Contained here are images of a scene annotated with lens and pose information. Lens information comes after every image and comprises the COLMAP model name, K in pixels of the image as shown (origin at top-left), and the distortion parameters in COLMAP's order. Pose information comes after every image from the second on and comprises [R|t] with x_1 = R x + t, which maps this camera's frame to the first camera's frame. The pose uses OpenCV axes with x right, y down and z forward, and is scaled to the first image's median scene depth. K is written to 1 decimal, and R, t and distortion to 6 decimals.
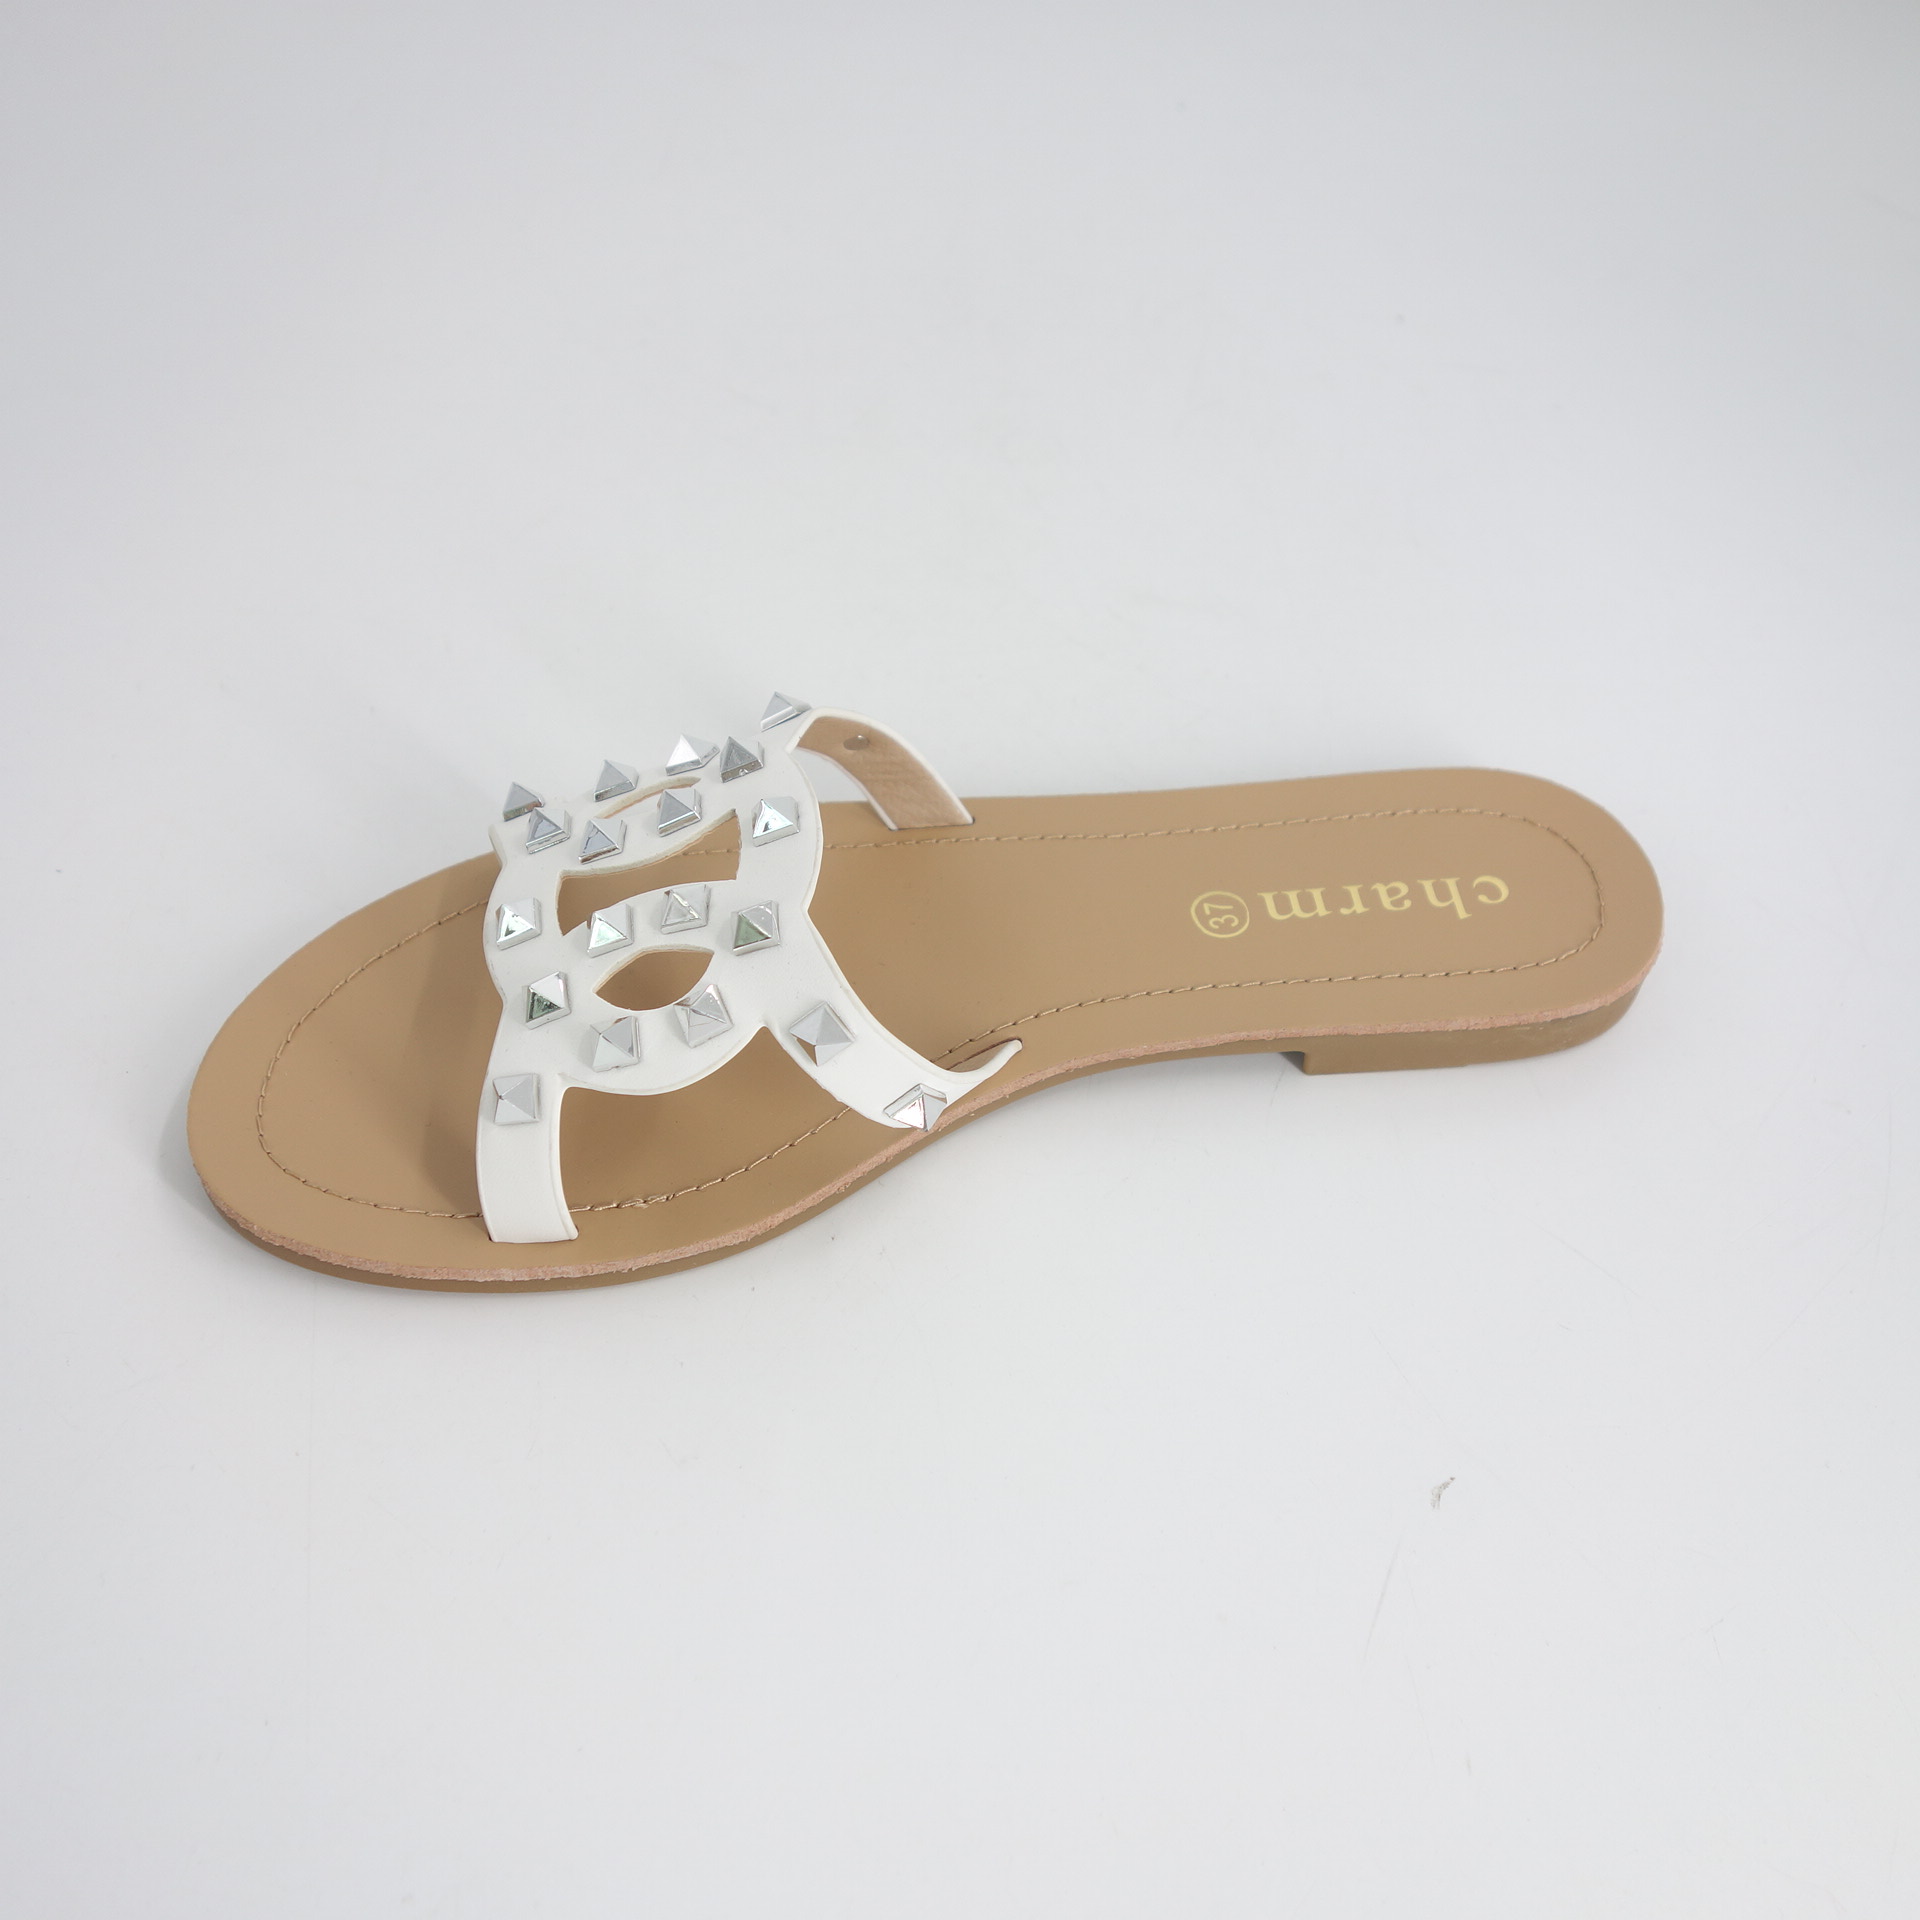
lens RADIAL K [[2240.3, 0, 945.5], [0, 2240.3, 962.8], [0, 0, 1]] dist [0.025204, 0.000000]
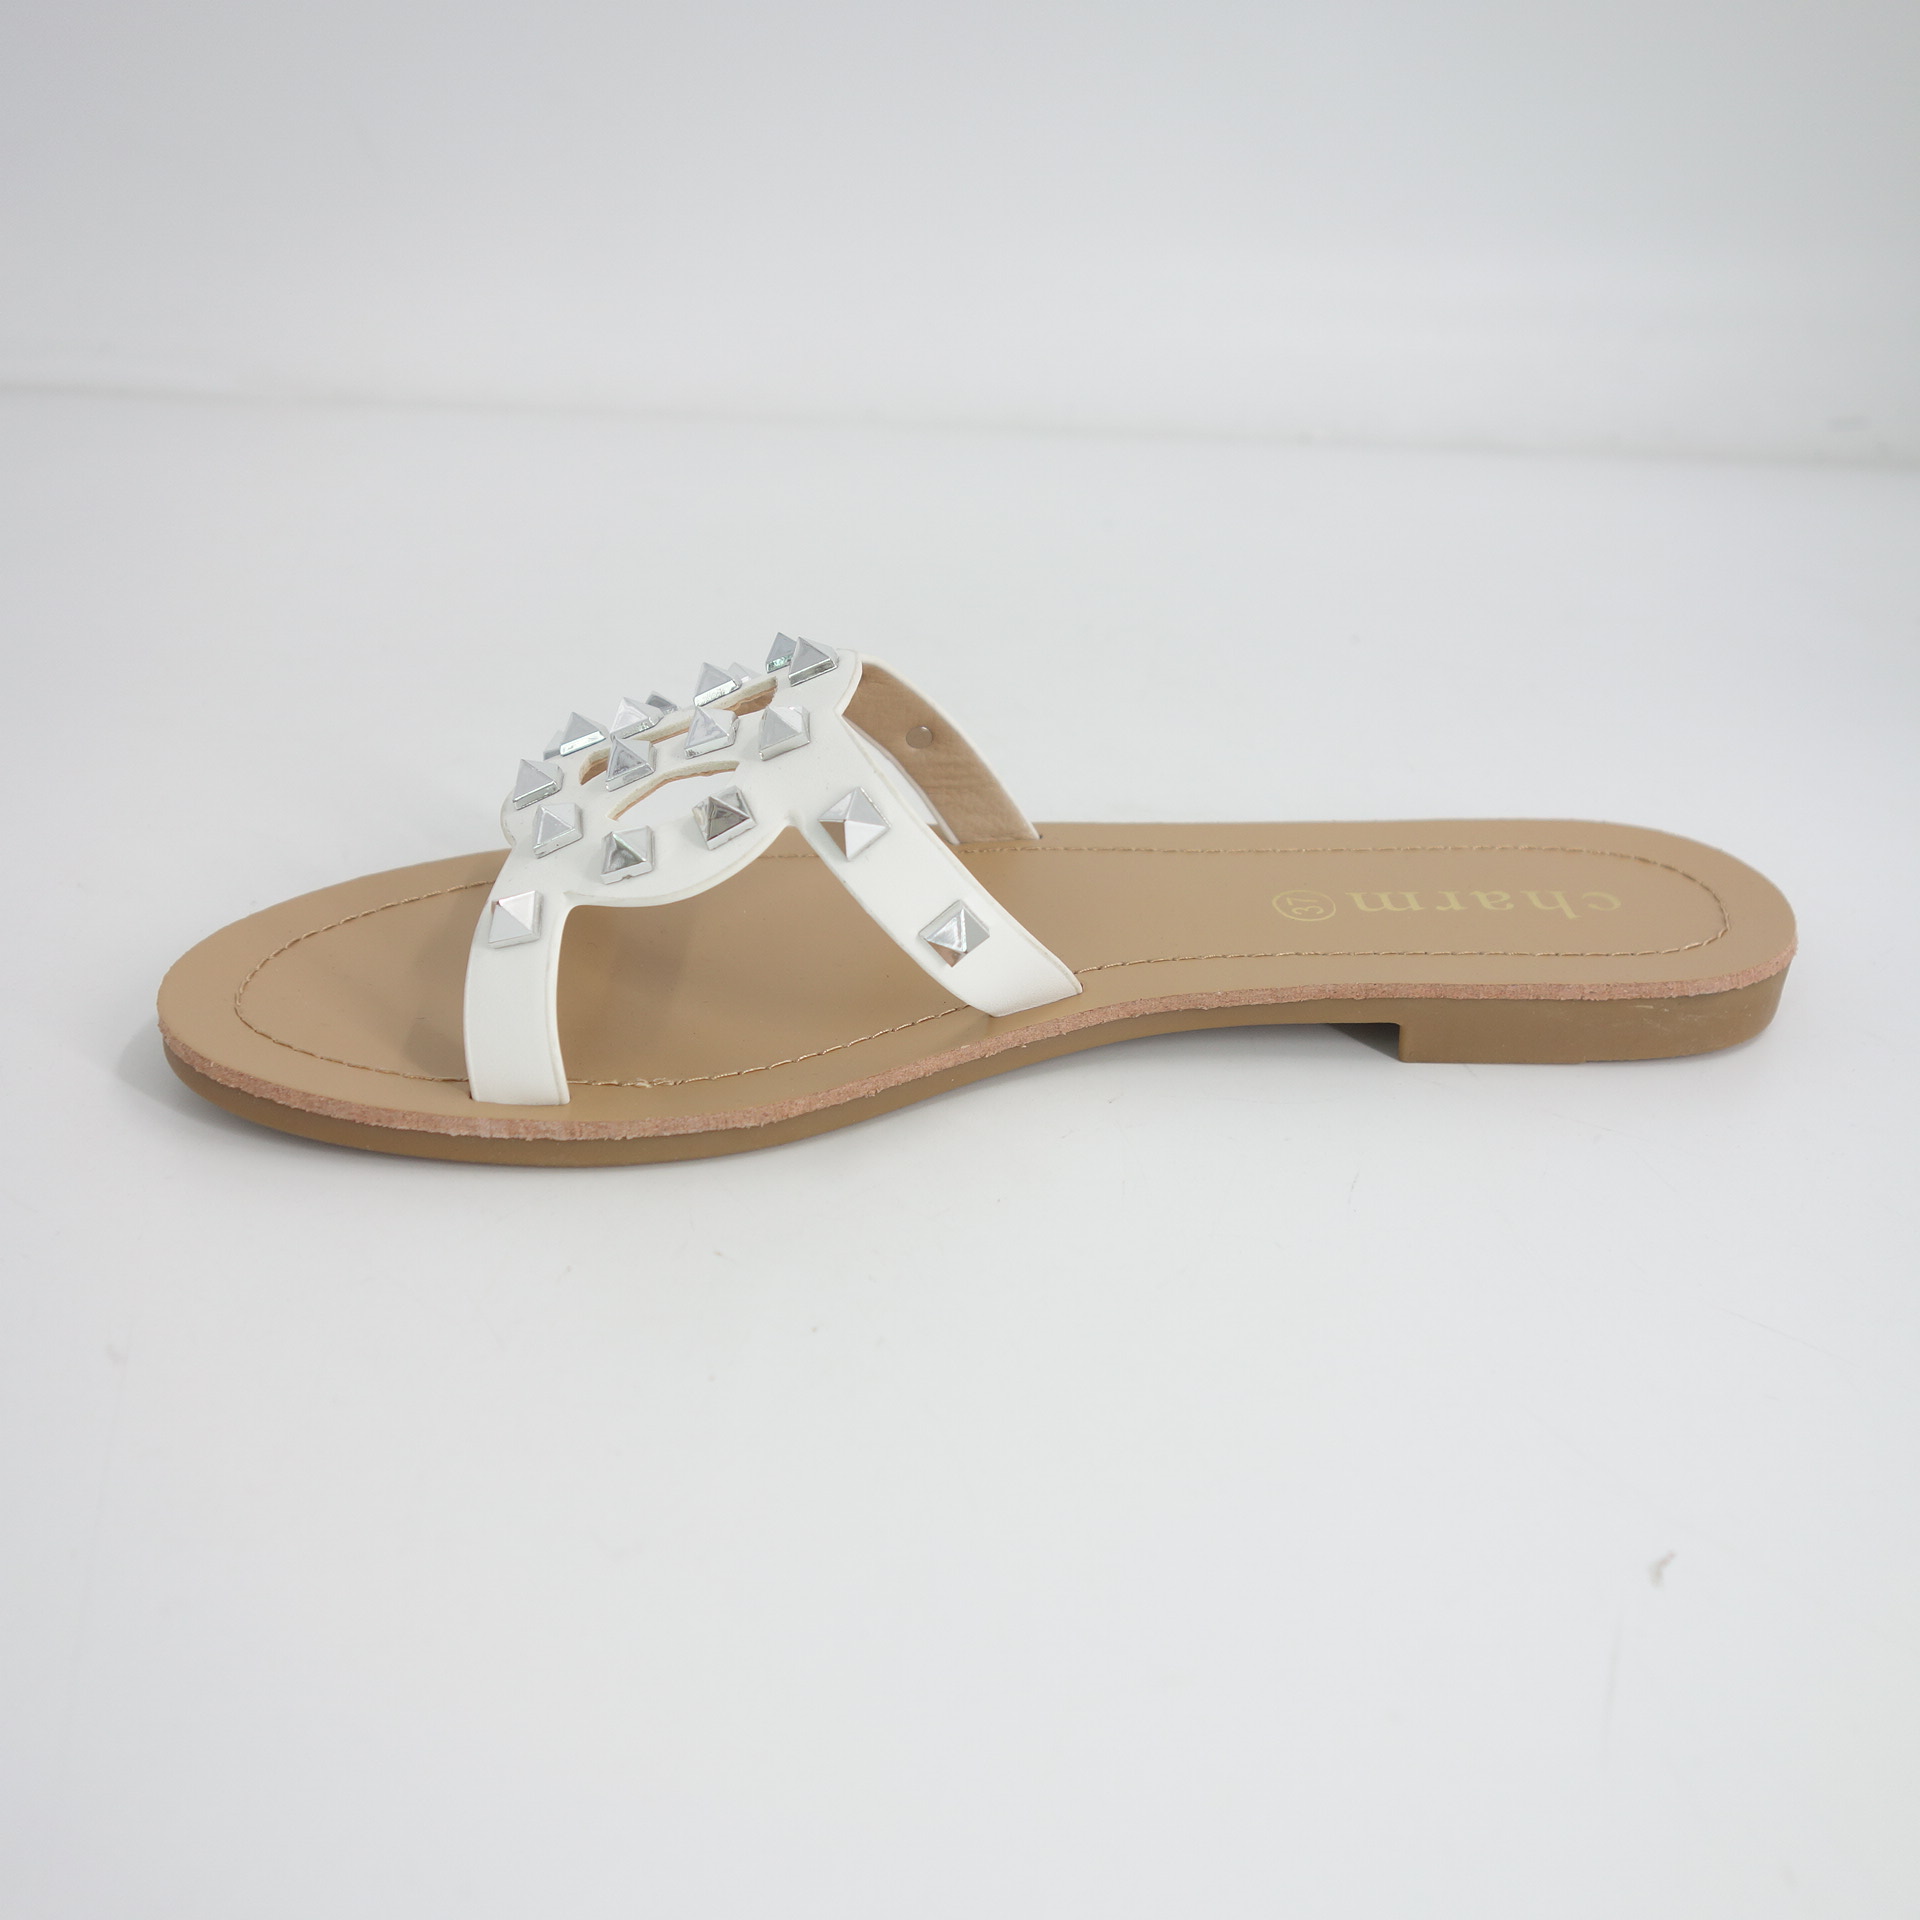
lens RADIAL K [[2240.3, 0, 955.8], [0, 2240.3, 962.0], [0, 0, 1]] dist [0.025204, 0.000000]
pose [[0.998076, 0.023683, -0.057293, 0.033925], [-0.042951, 0.930575, -0.363573, 0.349171], [0.044705, 0.365335, 0.929802, 0.149737]]
